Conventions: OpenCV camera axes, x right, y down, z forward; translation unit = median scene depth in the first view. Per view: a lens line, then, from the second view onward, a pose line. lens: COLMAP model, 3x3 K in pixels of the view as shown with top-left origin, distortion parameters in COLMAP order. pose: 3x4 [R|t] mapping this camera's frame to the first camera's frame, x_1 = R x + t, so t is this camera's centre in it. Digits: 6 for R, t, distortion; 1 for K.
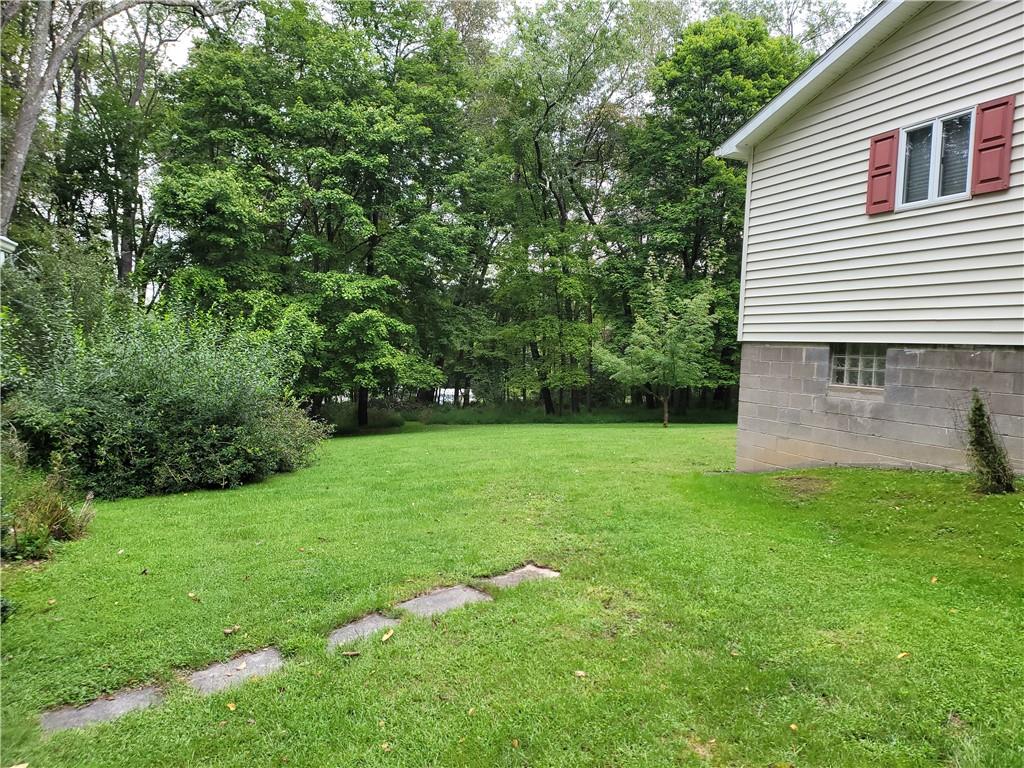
lens RADIAL K [[717.4, 0, 512.0], [0, 717.4, 388.1], [0, 0, 1]] dist [0.035881, -0.001143]
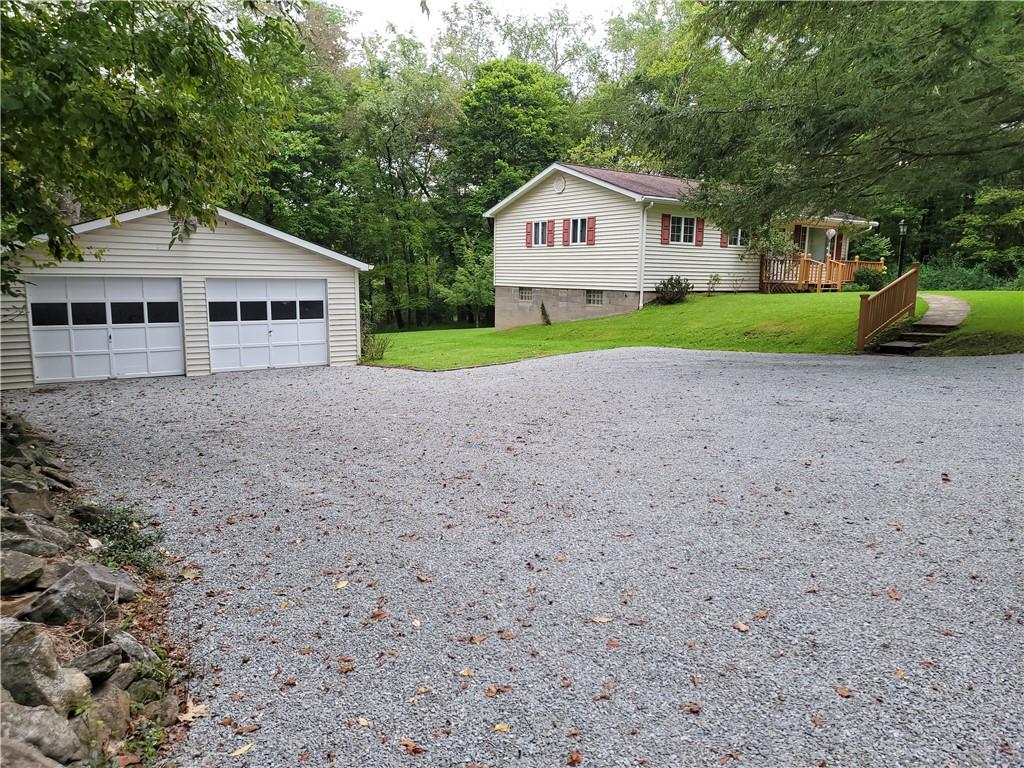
lens RADIAL K [[717.4, 0, 512.0], [0, 717.4, 388.1], [0, 0, 1]] dist [0.035881, -0.001143]
pose [[0.970888, -0.058822, 0.232198, -0.111957], [0.034784, 0.993726, 0.106295, 0.014268], [-0.236993, -0.095124, 0.966843, -0.685121]]
